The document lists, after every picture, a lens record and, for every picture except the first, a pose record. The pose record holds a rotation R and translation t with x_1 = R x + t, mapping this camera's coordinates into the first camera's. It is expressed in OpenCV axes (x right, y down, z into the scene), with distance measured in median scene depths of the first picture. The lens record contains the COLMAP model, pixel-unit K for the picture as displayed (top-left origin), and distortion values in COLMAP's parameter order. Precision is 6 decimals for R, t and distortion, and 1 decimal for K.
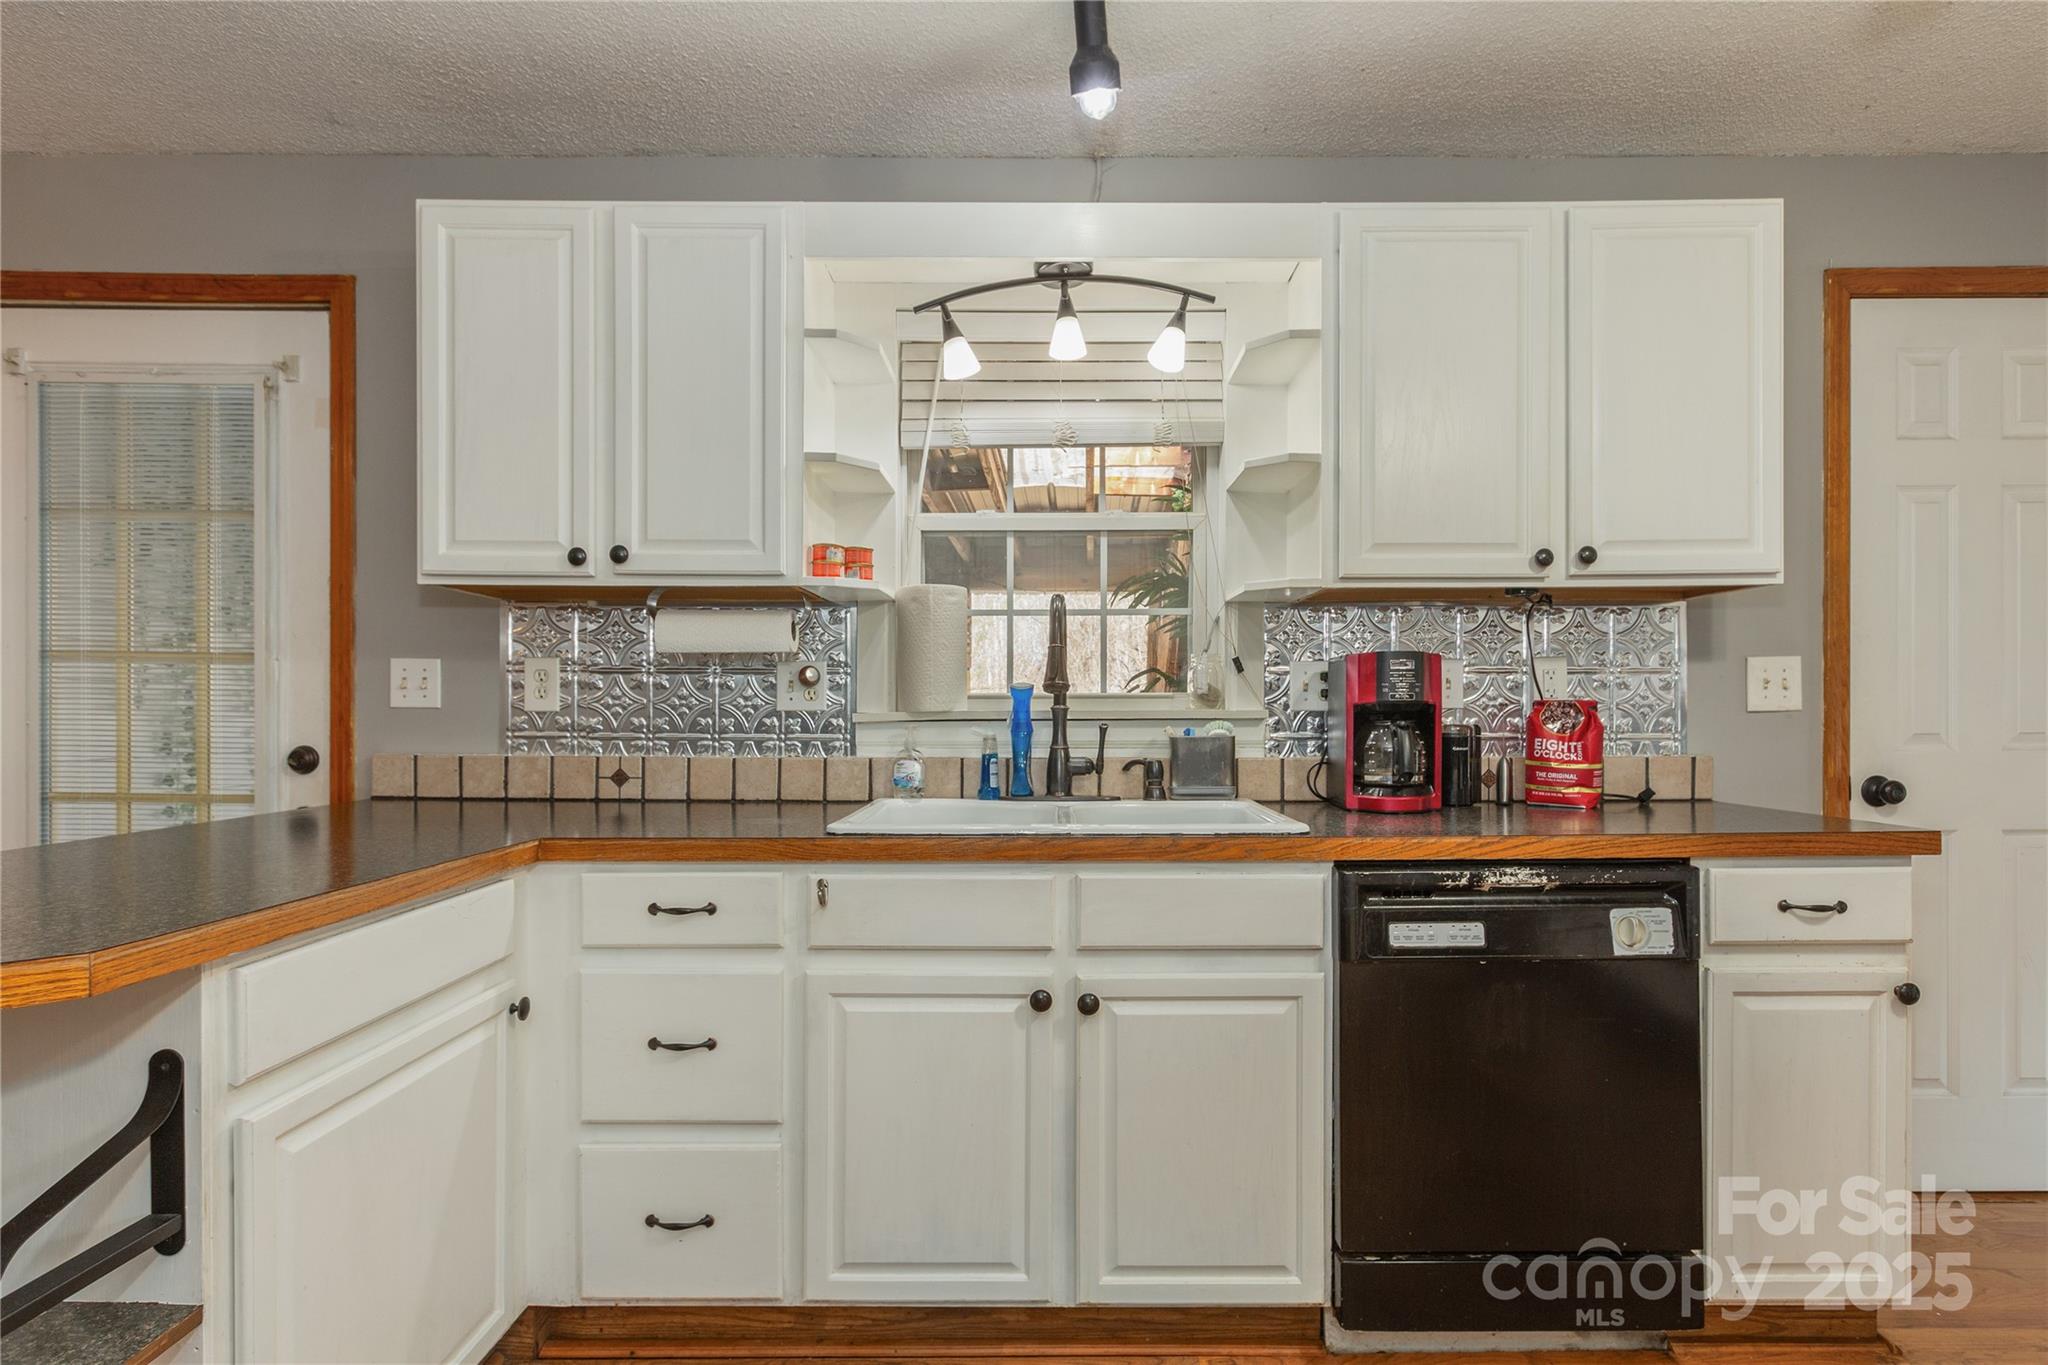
lens RADIAL K [[1027.6, 0, 1032.7], [0, 1027.6, 718.7], [0, 0, 1]] dist [0.000875, 0.000177]
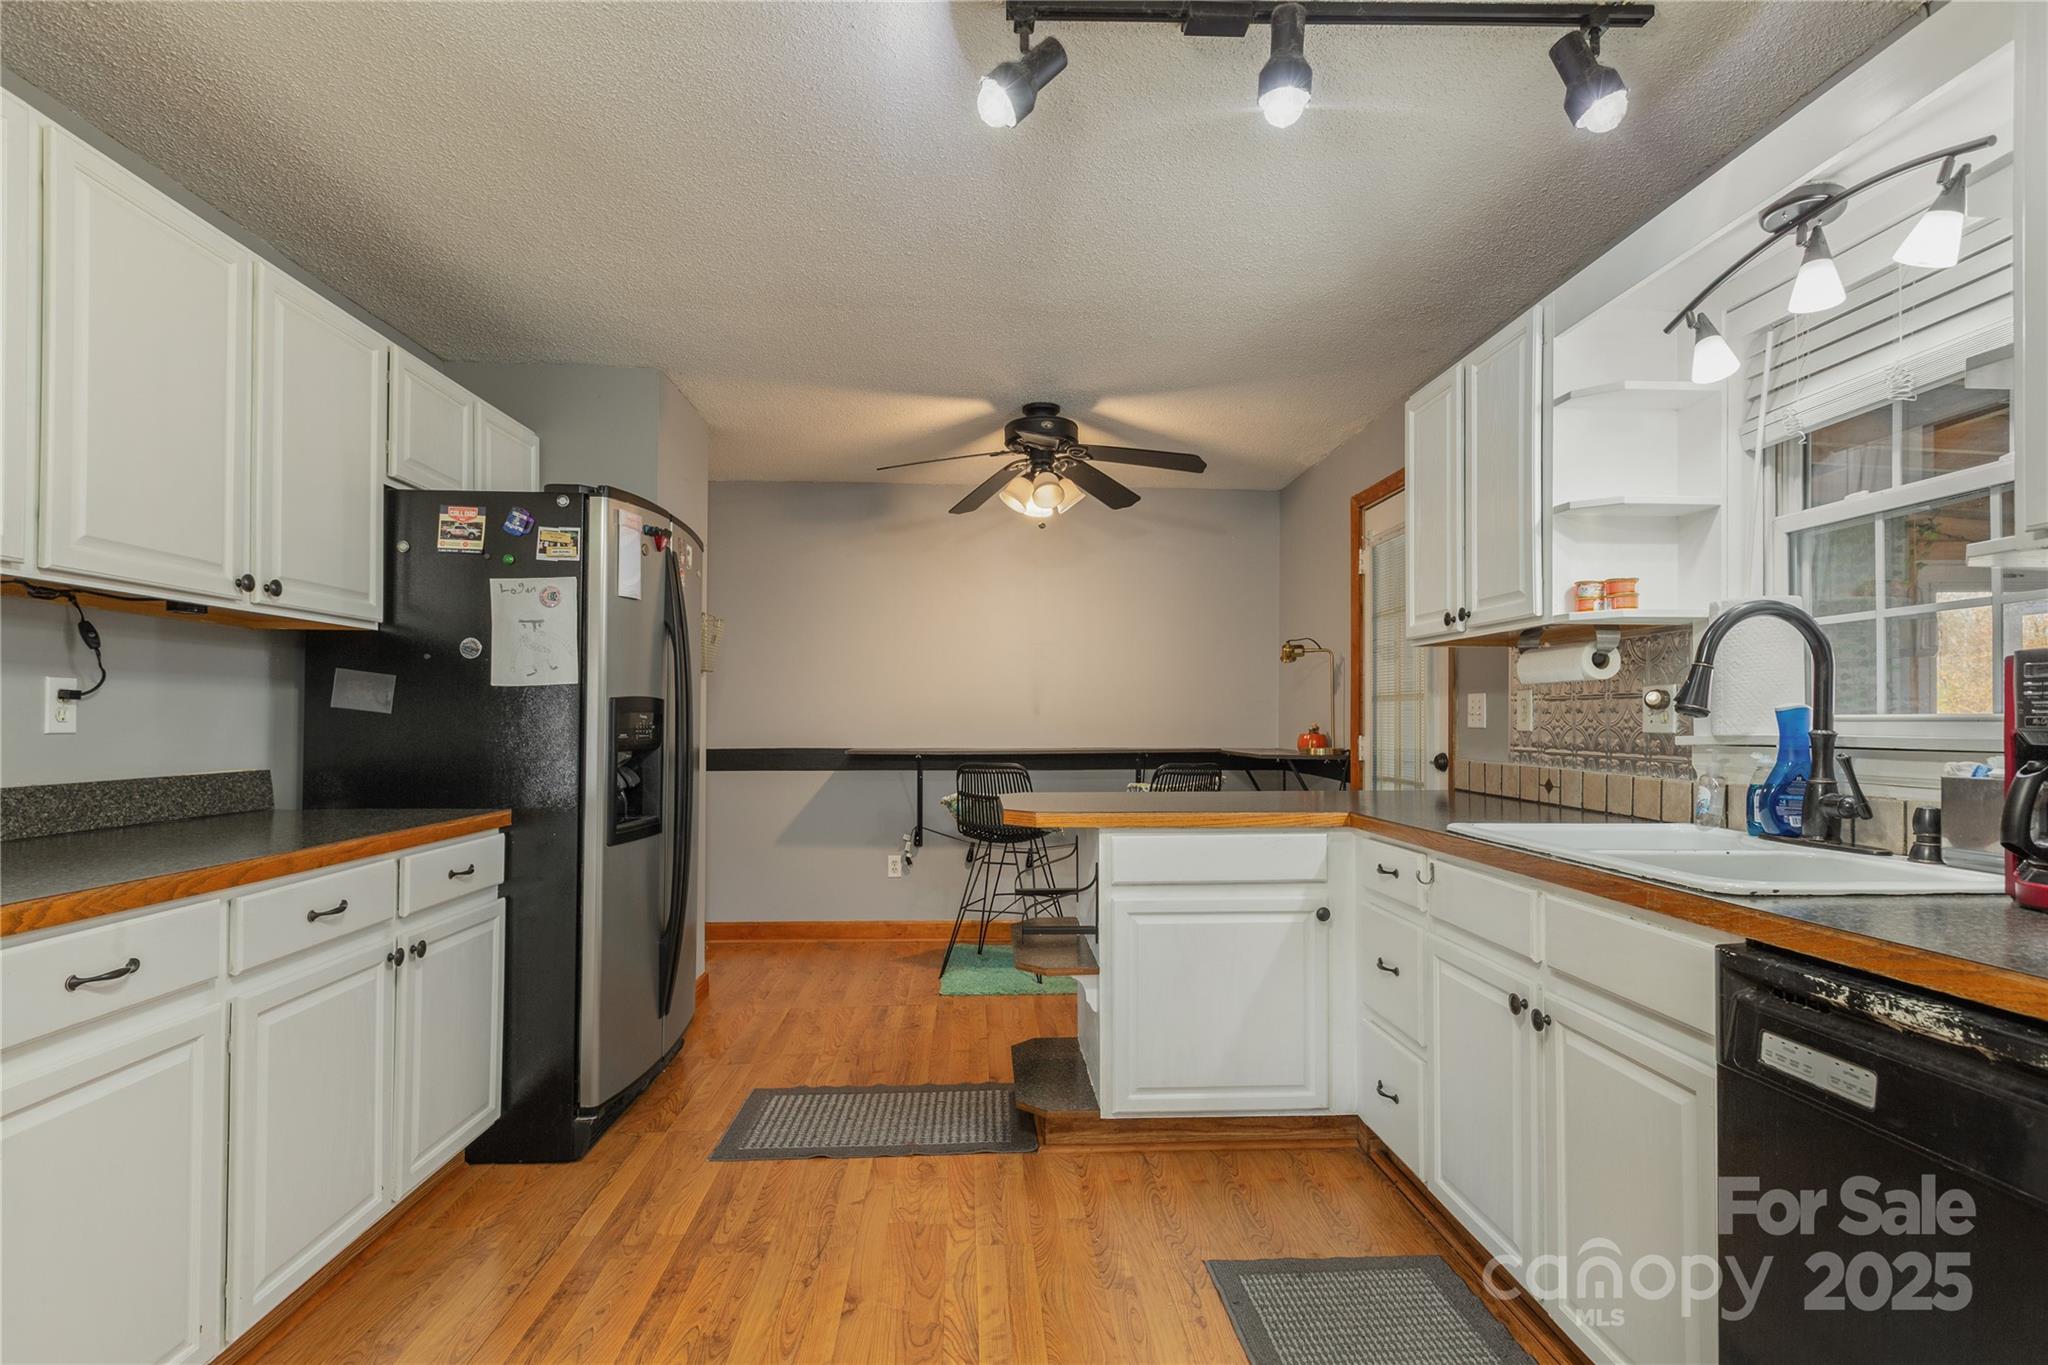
lens RADIAL K [[1027.6, 0, 1032.7], [0, 1027.6, 718.7], [0, 0, 1]] dist [0.000875, 0.000177]
pose [[0.049984, -0.002086, -0.998748, 1.000344], [-0.007396, 0.999970, -0.002458, -0.019073], [0.998723, 0.007510, 0.049967, 0.409149]]
